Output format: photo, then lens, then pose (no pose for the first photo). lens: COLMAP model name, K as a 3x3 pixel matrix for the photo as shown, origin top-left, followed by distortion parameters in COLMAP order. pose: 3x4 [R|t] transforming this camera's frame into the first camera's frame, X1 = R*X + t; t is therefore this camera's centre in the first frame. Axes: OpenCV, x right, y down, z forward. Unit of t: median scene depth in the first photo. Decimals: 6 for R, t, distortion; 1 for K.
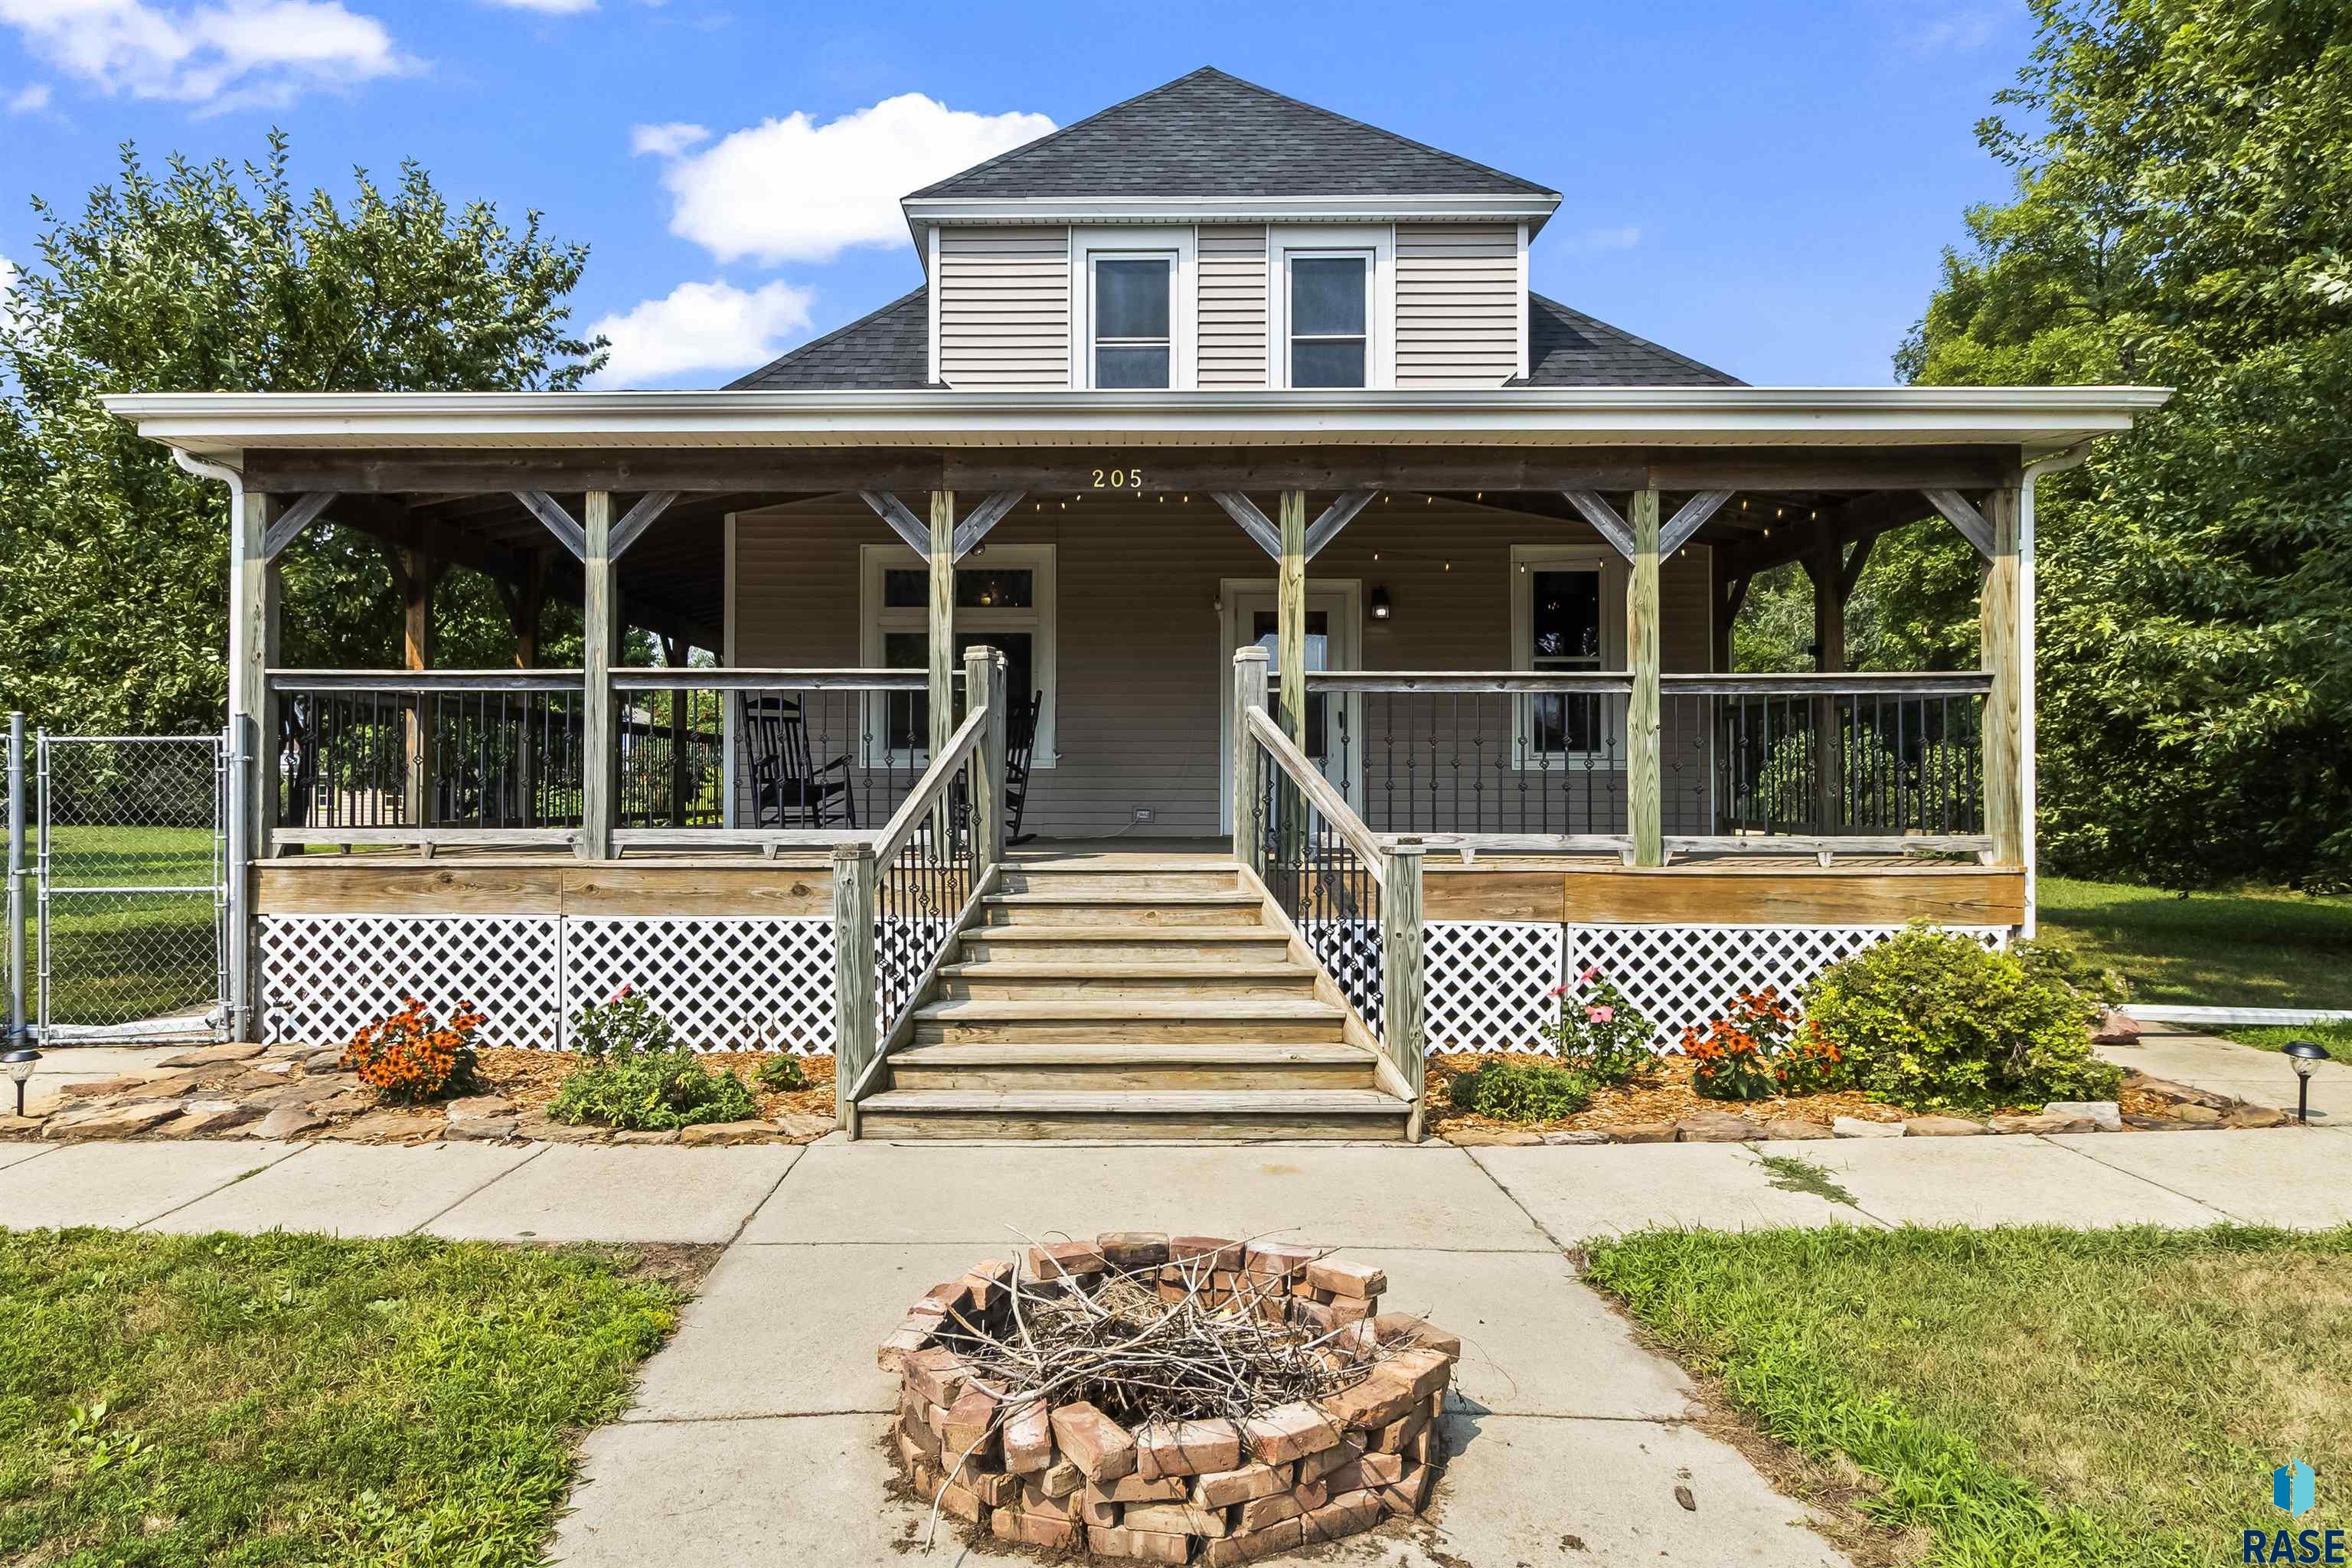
lens RADIAL K [[1303.1, 0, 1167.1], [0, 1303.1, 775.9], [0, 0, 1]] dist [0.006699, 0.001201]
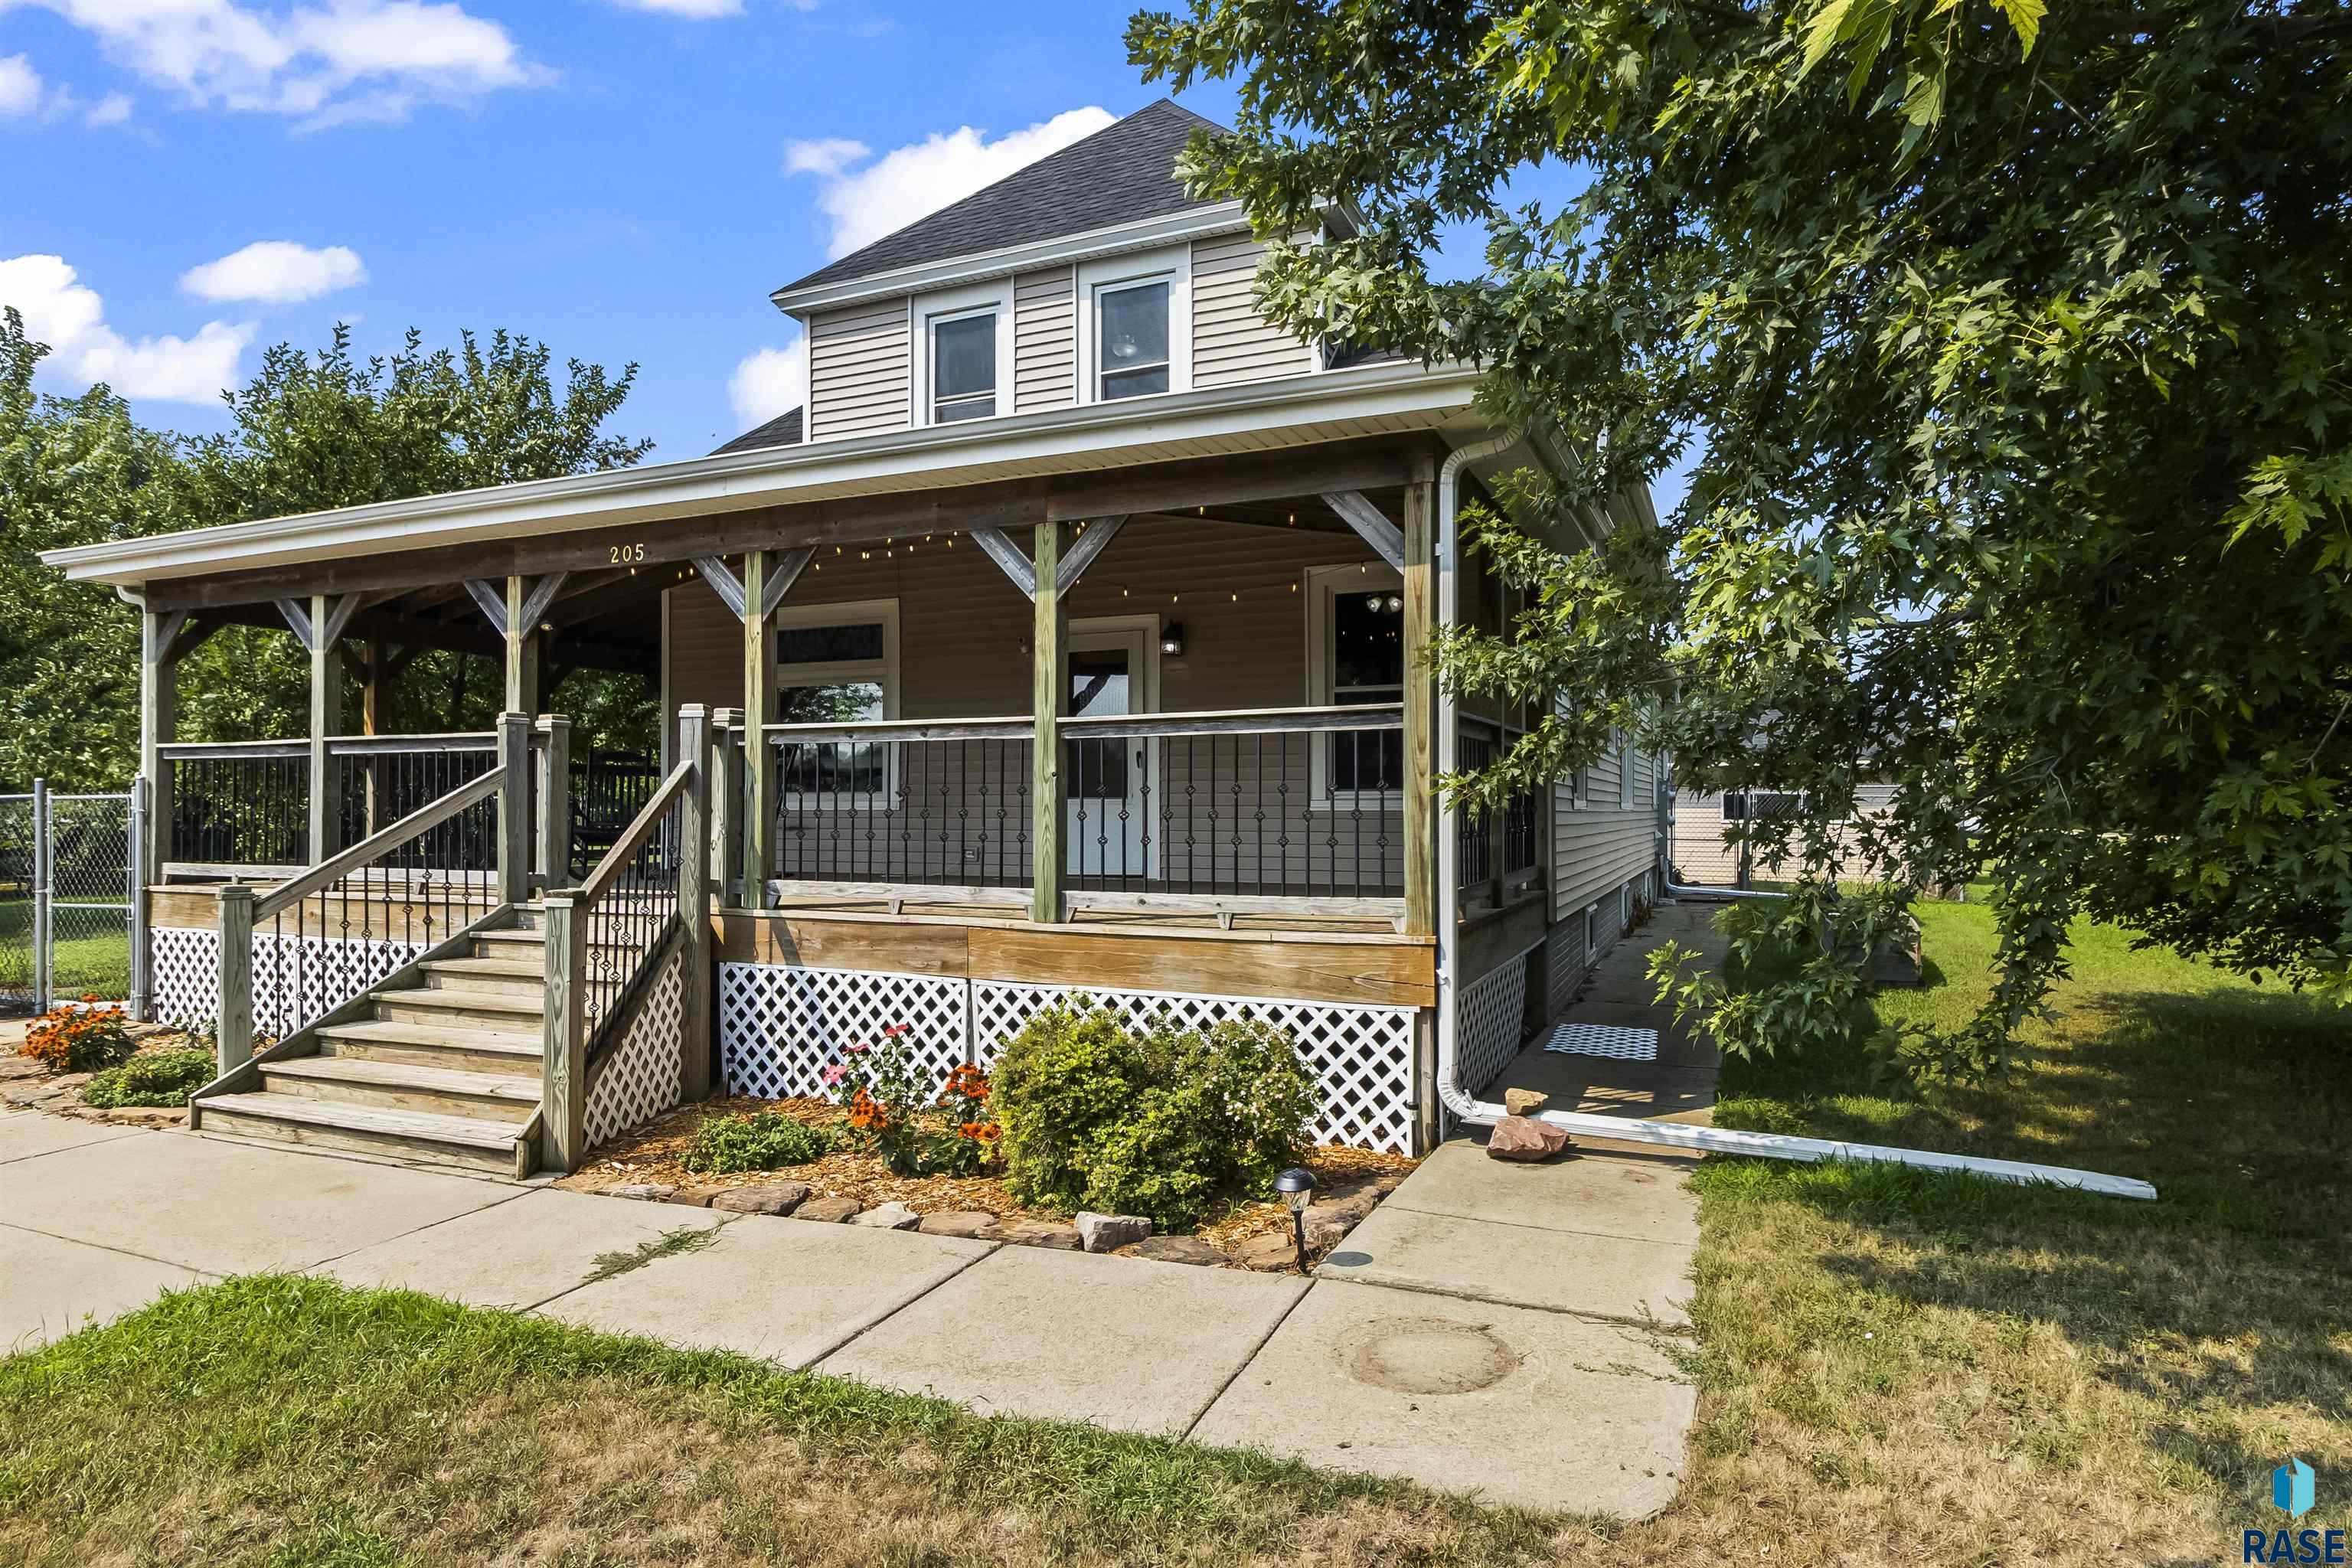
lens RADIAL K [[1303.1, 0, 1174.7], [0, 1303.1, 800.8], [0, 0, 1]] dist [0.006699, 0.001201]
pose [[0.922526, -0.005116, -0.385901, 0.809973], [0.005439, 0.999985, -0.000255, -0.017829], [0.385896, -0.001864, 0.922540, 0.167527]]
